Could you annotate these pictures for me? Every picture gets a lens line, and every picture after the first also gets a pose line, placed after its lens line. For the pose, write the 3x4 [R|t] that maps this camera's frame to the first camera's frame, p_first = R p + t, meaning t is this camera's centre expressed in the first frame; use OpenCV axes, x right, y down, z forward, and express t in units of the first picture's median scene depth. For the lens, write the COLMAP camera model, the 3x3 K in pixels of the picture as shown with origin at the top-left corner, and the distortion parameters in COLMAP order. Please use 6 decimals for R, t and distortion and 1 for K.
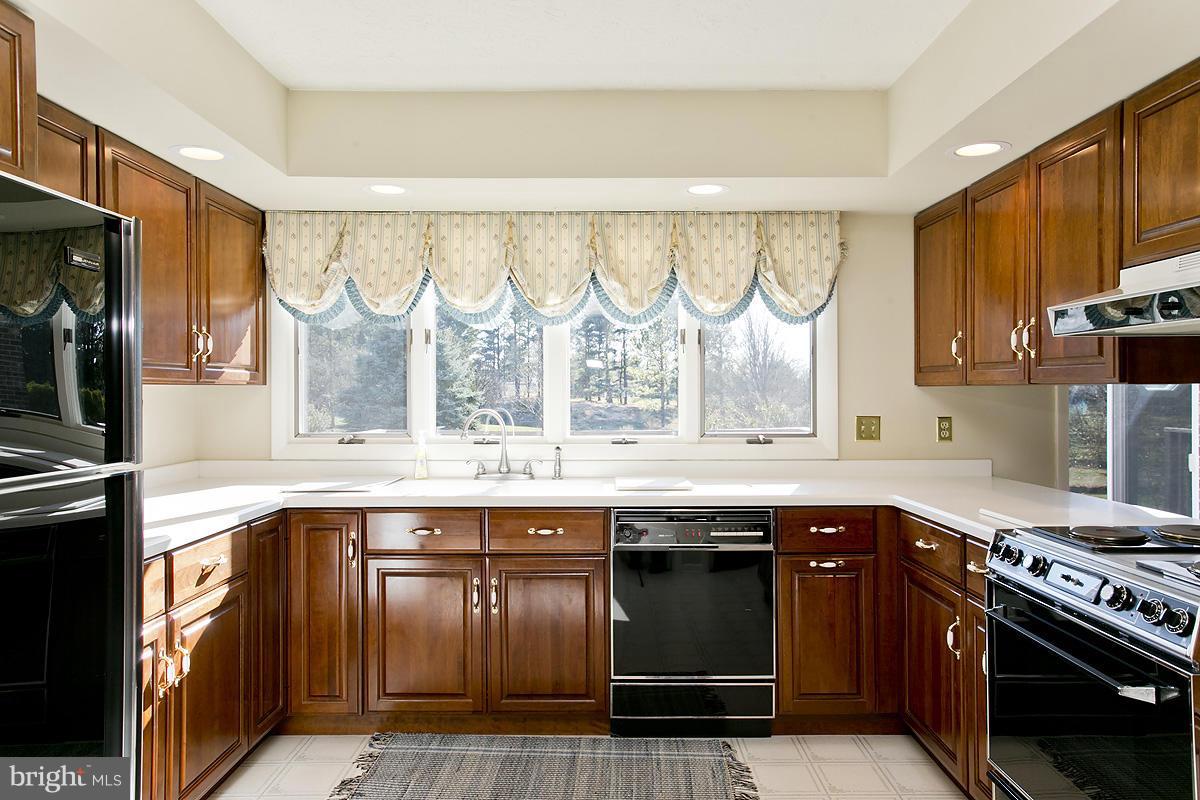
lens RADIAL K [[812.3, 0, 600.0], [0, 812.3, 400.0], [0, 0, 1]] dist [-0.012662, 0.000358]
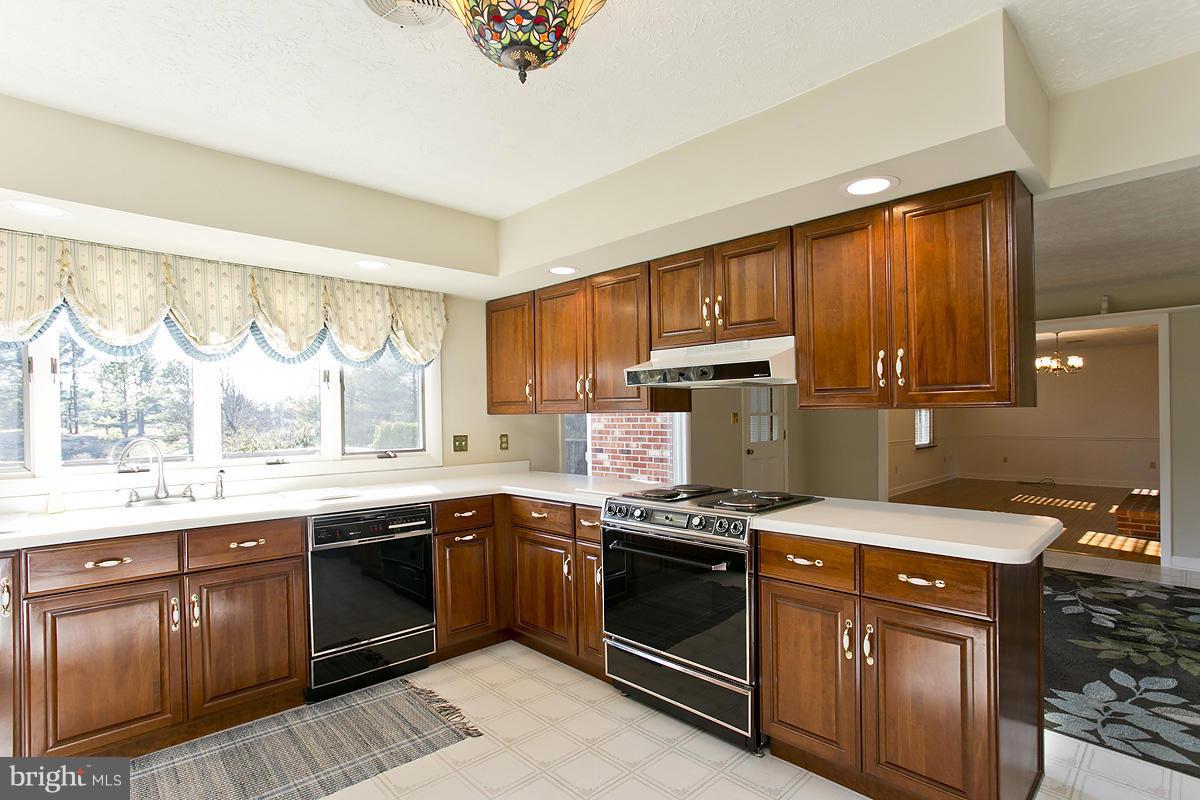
lens RADIAL K [[586.3, 0, 600.9], [0, 586.3, 421.1], [0, 0, 1]] dist [-0.064668, 0.035548]
pose [[0.725919, -0.012152, 0.687673, -0.226451], [0.016124, 0.999870, 0.000648, -0.002416], [-0.687591, 0.010617, 0.726020, 0.065416]]
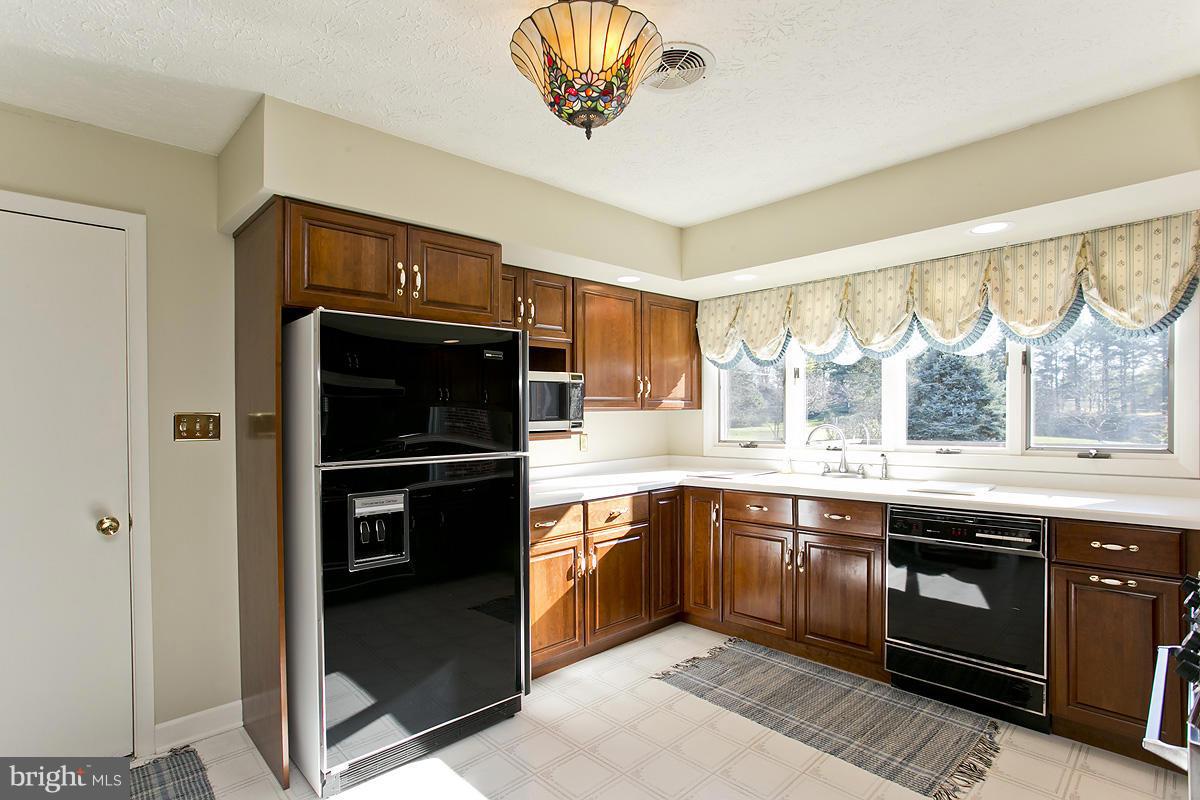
lens RADIAL K [[586.3, 0, 600.9], [0, 586.3, 421.1], [0, 0, 1]] dist [-0.064668, 0.035548]
pose [[0.692351, -0.004394, -0.721548, 0.306496], [0.009332, 0.999952, 0.002865, -0.000605], [0.721501, -0.008716, 0.692359, 0.060383]]
